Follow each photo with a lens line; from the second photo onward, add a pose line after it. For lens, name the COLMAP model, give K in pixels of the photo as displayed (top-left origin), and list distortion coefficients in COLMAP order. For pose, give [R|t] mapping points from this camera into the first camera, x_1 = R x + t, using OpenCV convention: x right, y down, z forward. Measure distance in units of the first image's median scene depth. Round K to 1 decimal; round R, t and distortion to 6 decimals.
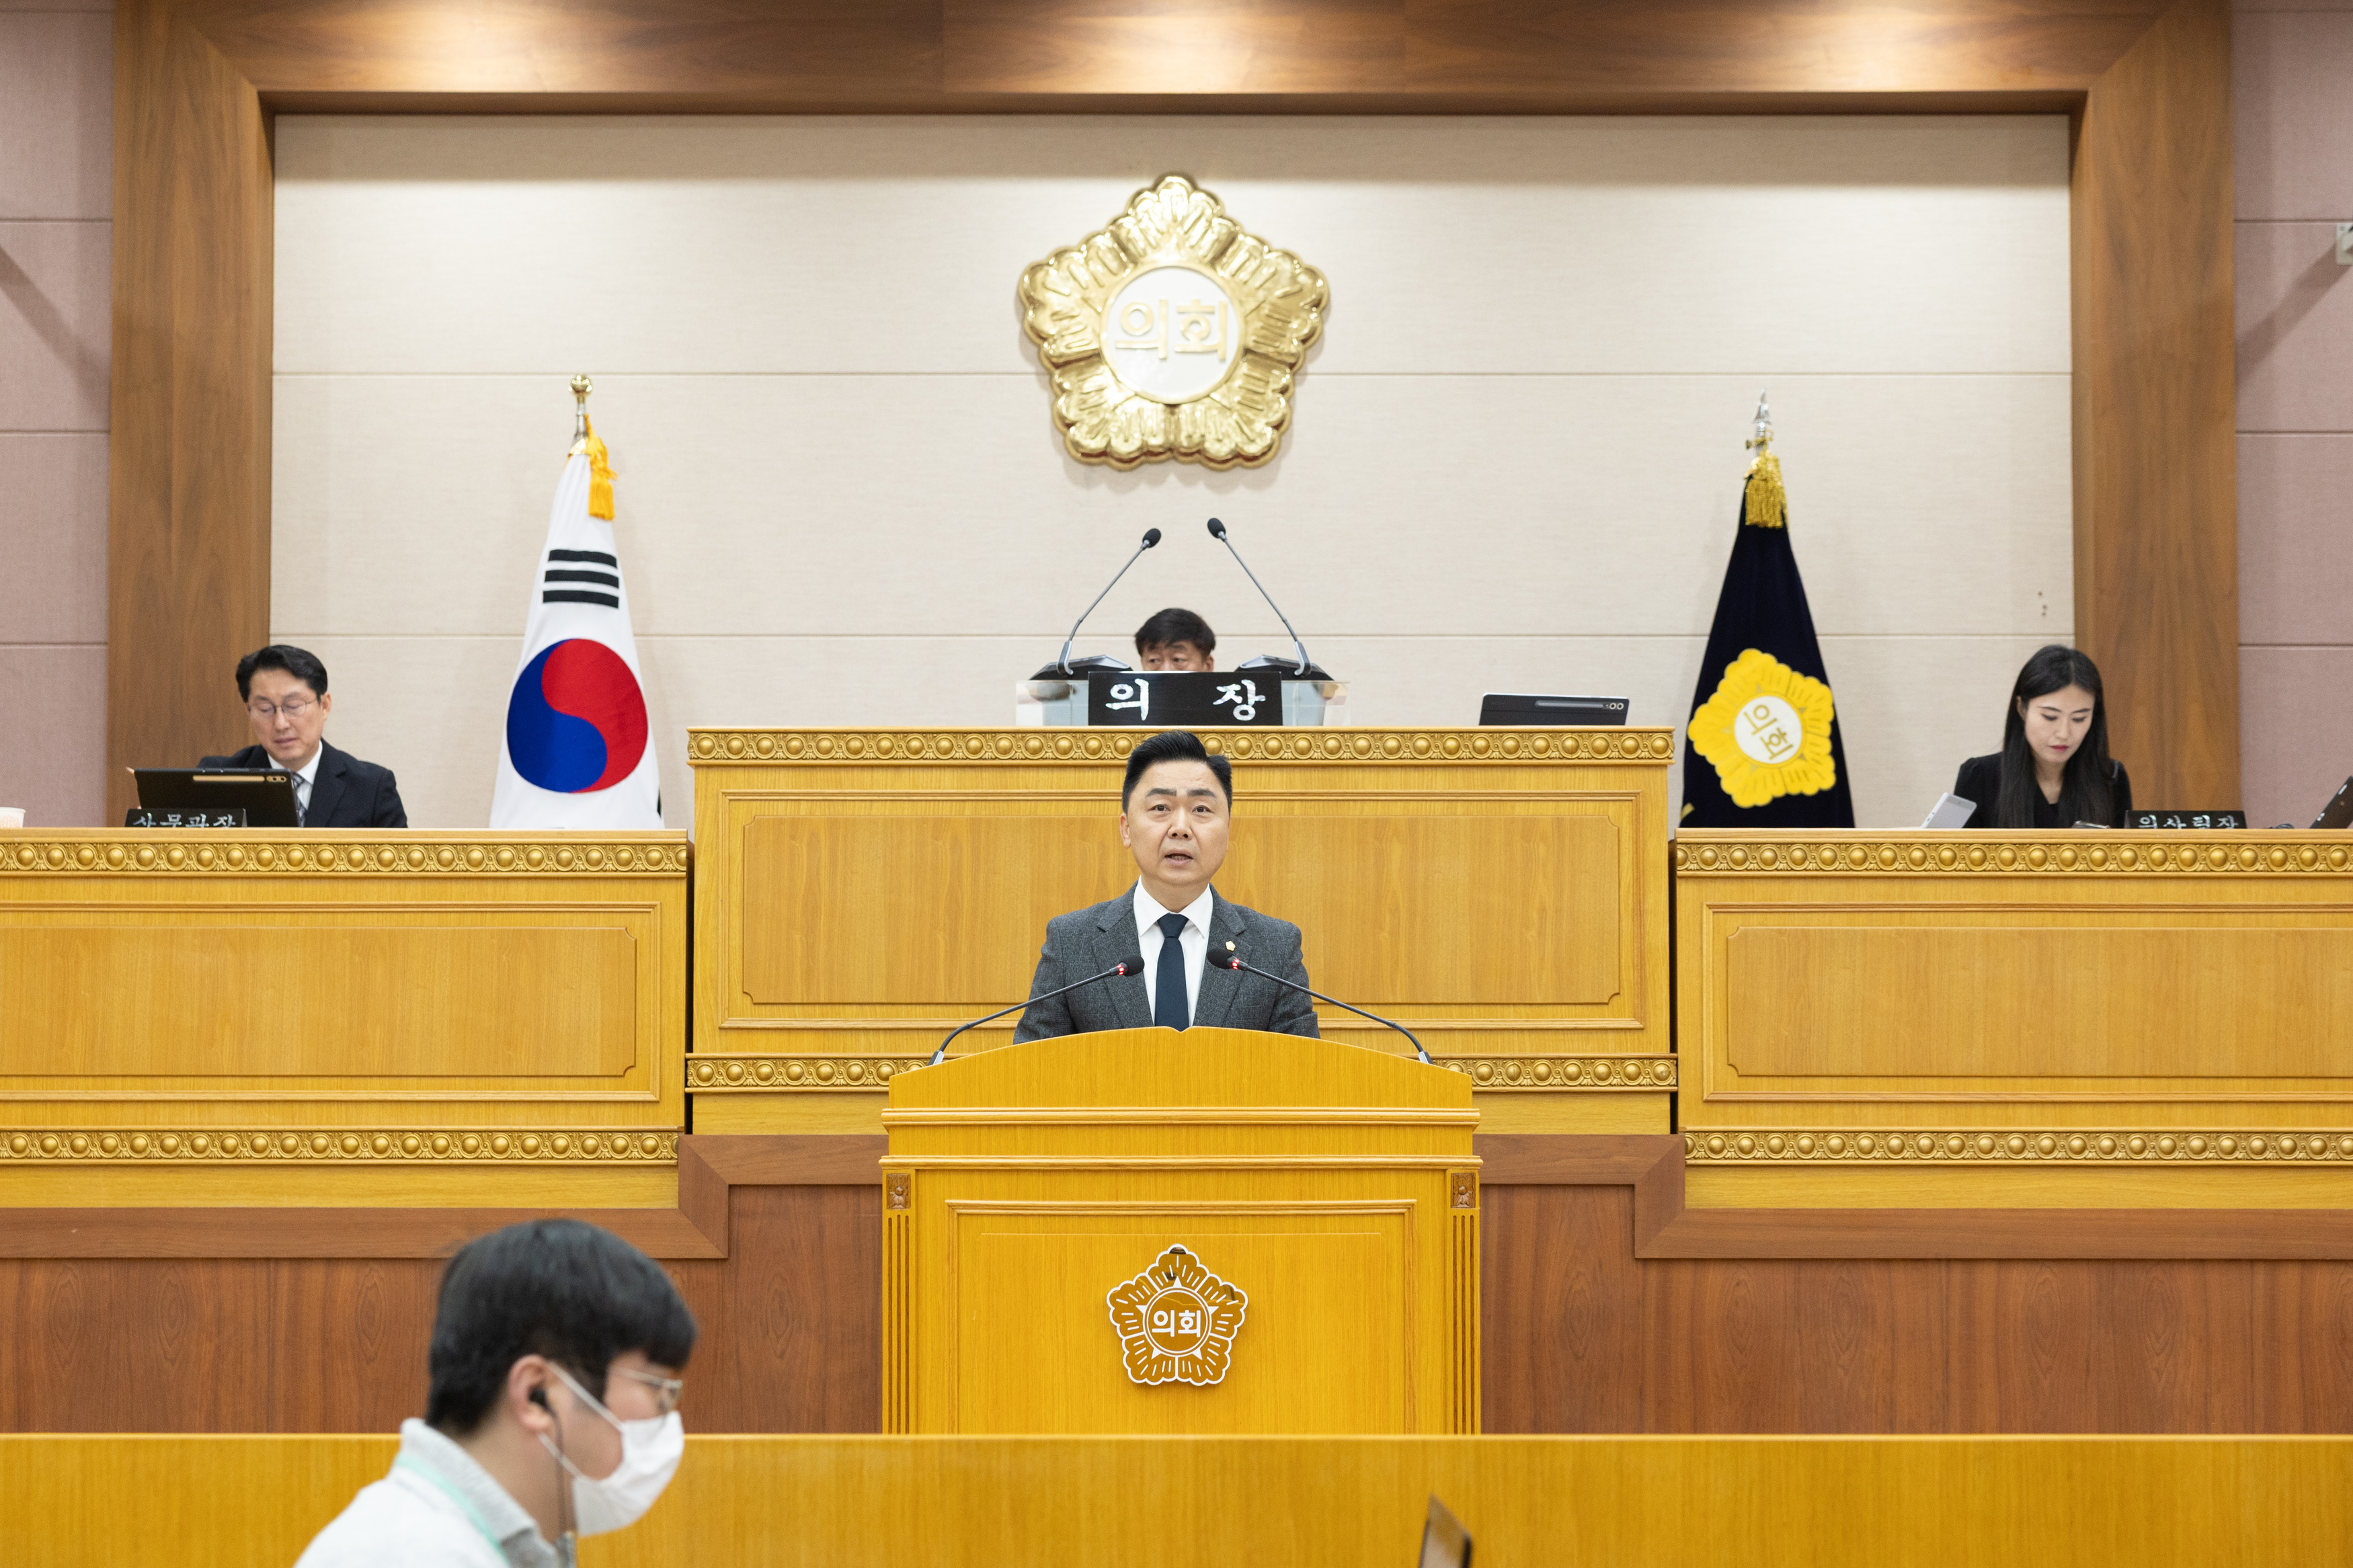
lens RADIAL K [[3857.1, 0, 1134.9], [0, 3857.1, 988.4], [0, 0, 1]] dist [-0.004182, 0.090781]
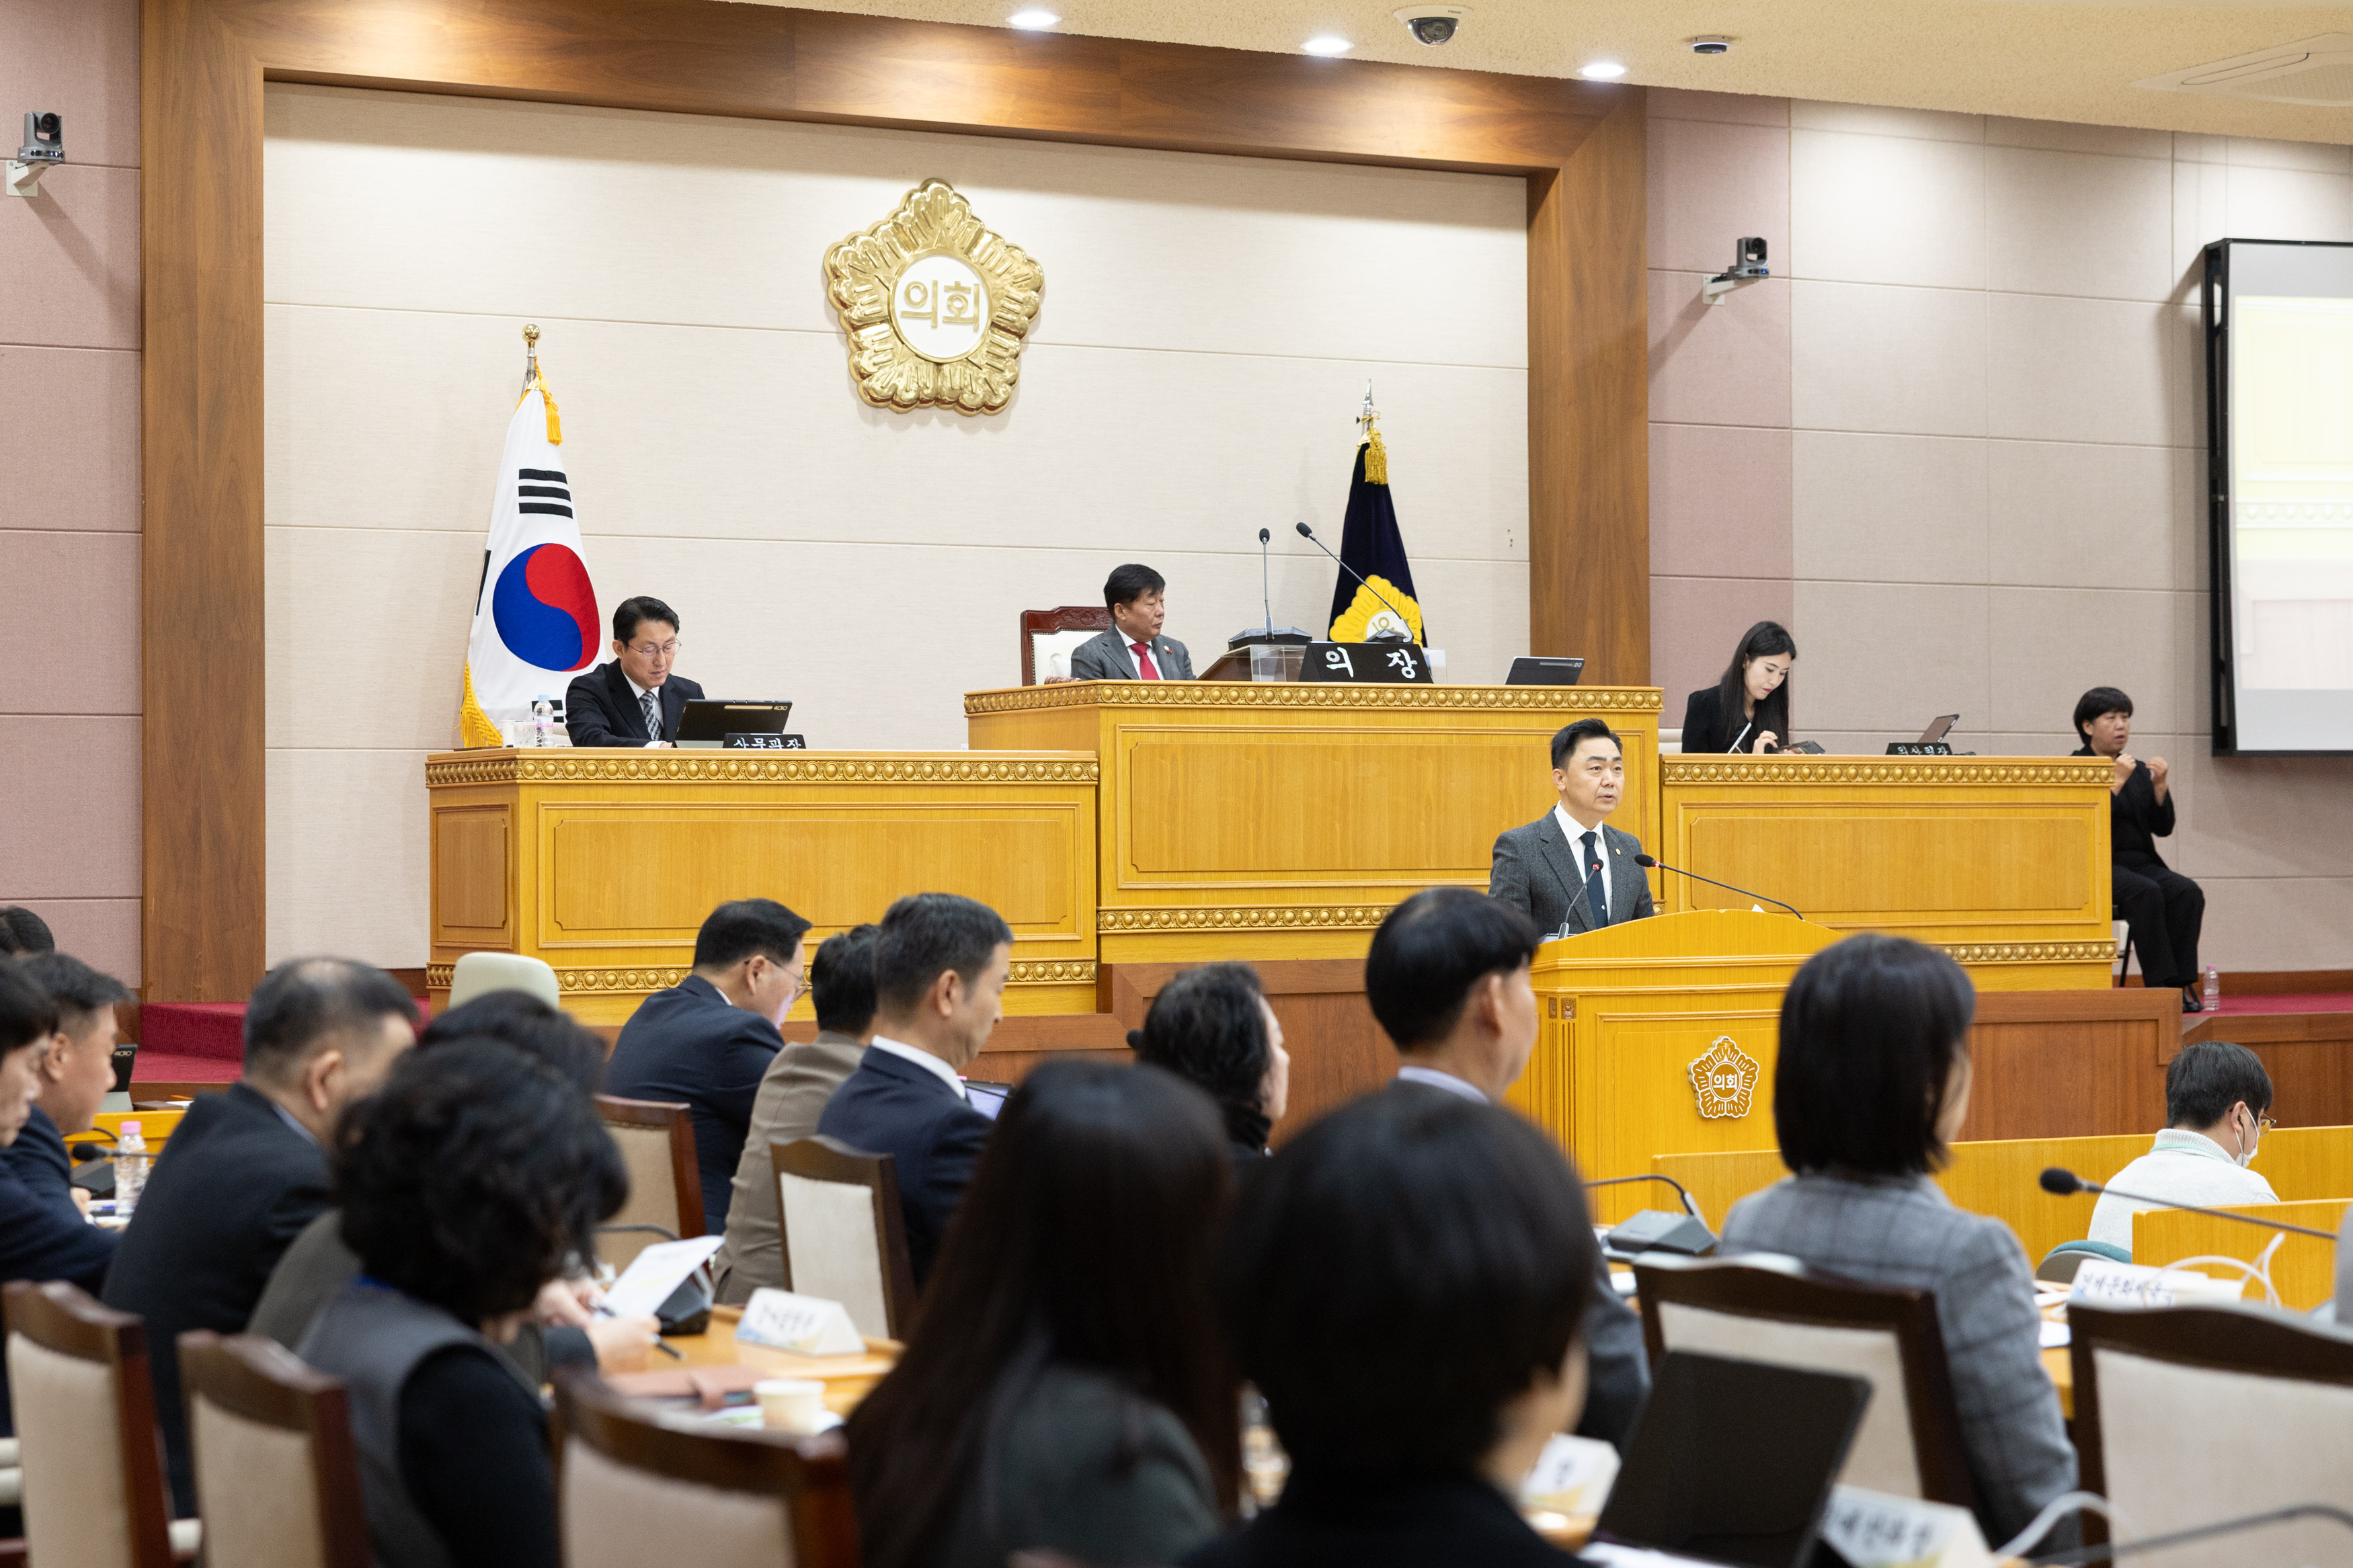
lens RADIAL K [[4598.9, 0, 1176.5], [0, 4598.9, 784.0], [0, 0, 1]] dist [-0.023509, 0.059930]
pose [[0.877368, 0.001079, 0.479817, -0.915538], [-0.014432, 0.999604, 0.024142, -0.071071], [-0.479601, -0.028107, 0.877036, -0.523674]]
